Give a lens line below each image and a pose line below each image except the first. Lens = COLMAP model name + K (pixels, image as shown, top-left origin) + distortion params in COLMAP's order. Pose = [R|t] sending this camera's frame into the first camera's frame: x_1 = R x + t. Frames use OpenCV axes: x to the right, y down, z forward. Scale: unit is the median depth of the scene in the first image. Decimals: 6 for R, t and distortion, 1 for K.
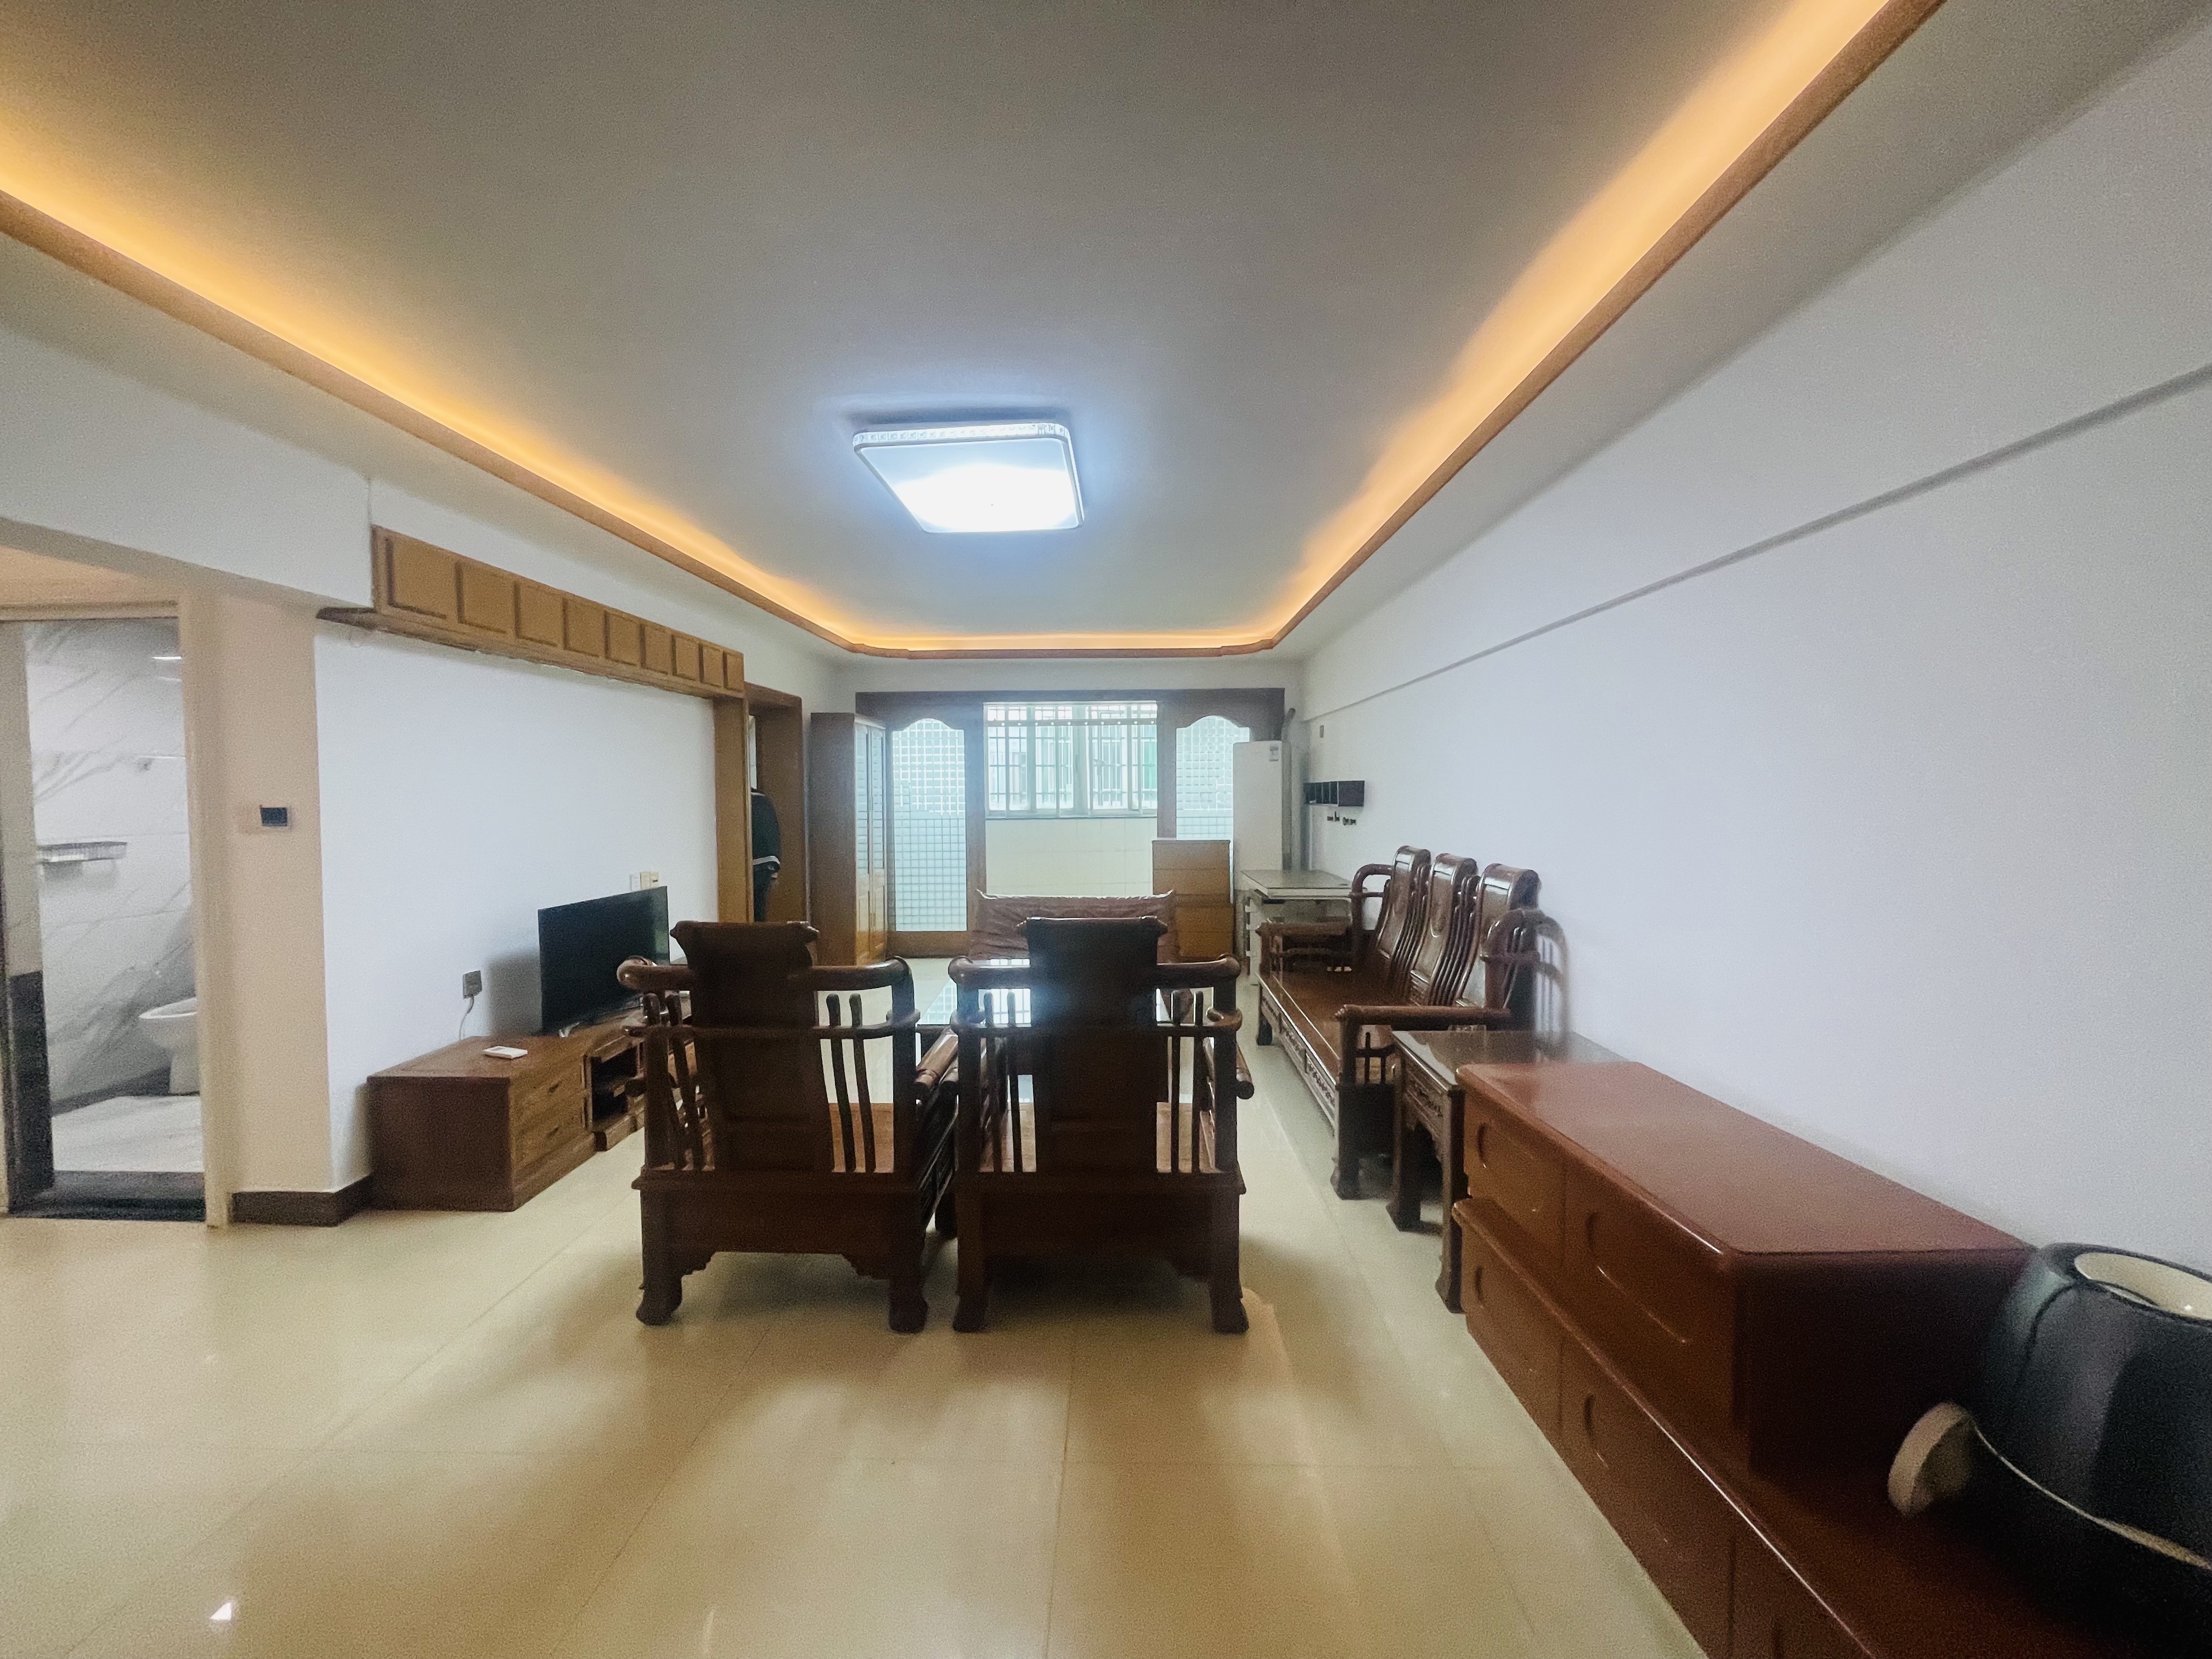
lens RADIAL K [[883.1, 0, 1109.0], [0, 883.1, 830.9], [0, 0, 1]] dist [0.001365, 0.000158]
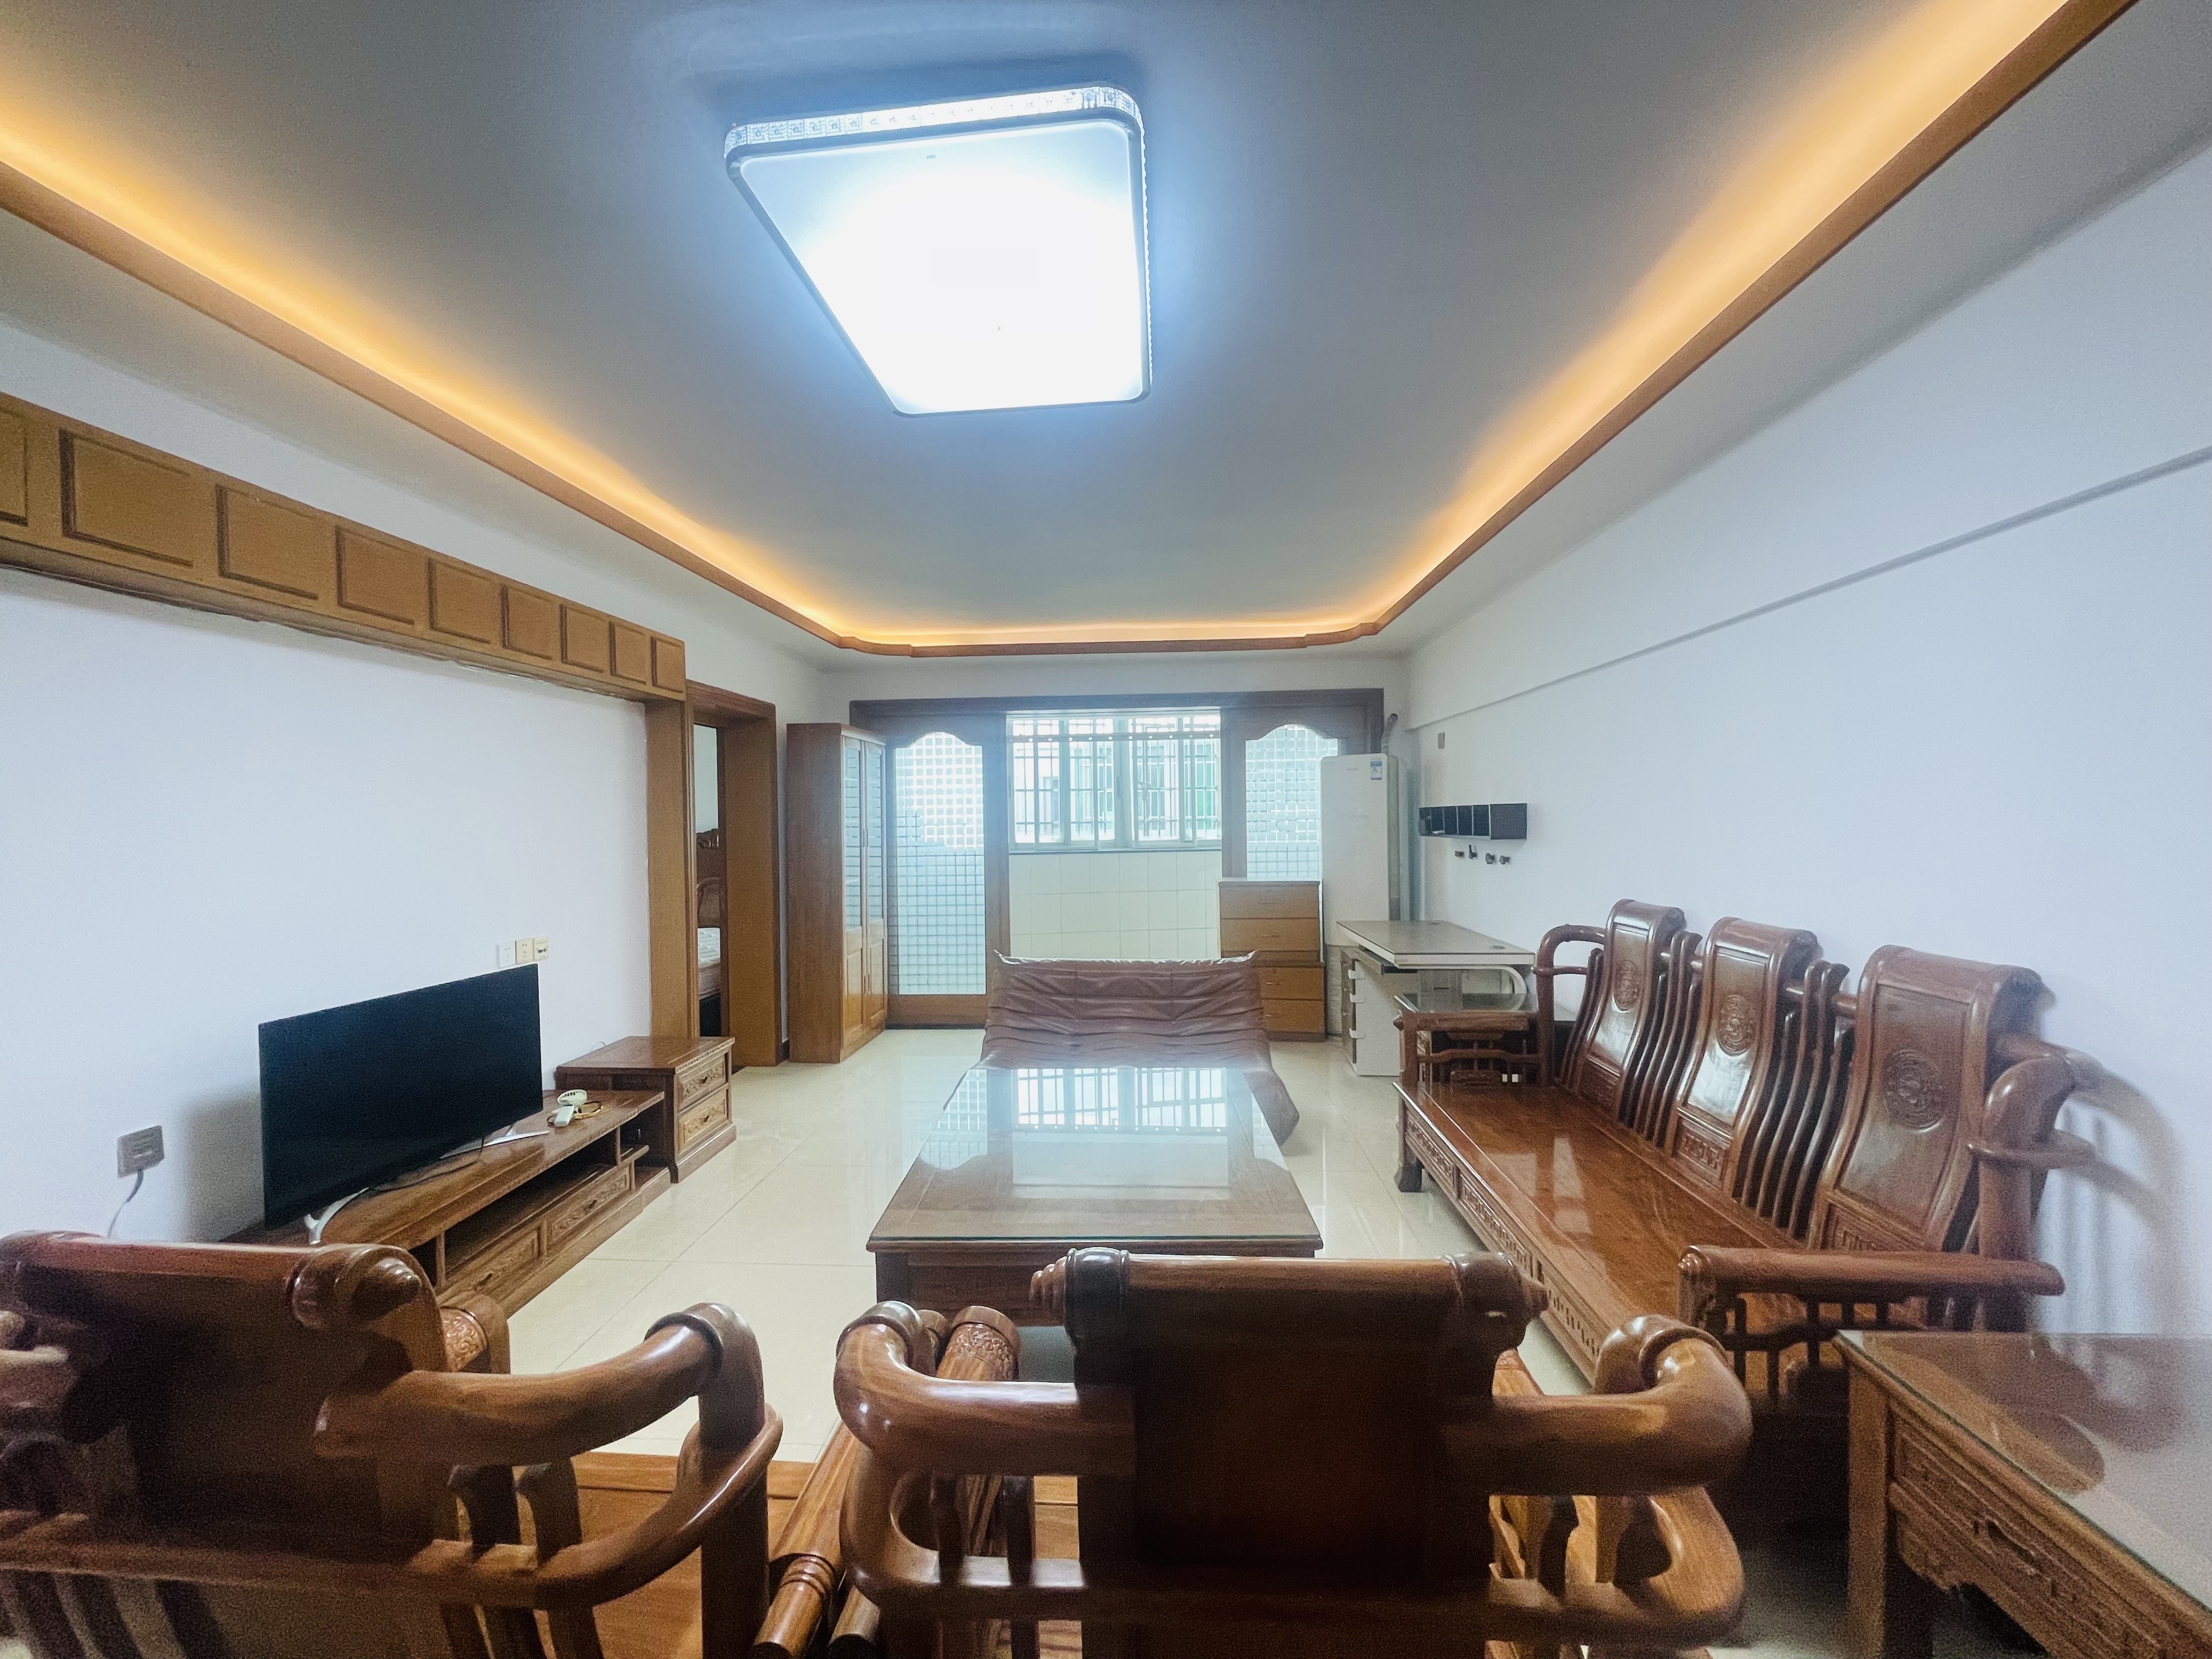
lens RADIAL K [[883.1, 0, 1096.1], [0, 883.1, 831.9], [0, 0, 1]] dist [0.001365, 0.000158]
pose [[0.998710, -0.005998, -0.050425, -0.021017], [0.004507, 0.999551, -0.029624, -0.011270], [0.050580, 0.029359, 0.998288, 0.216416]]
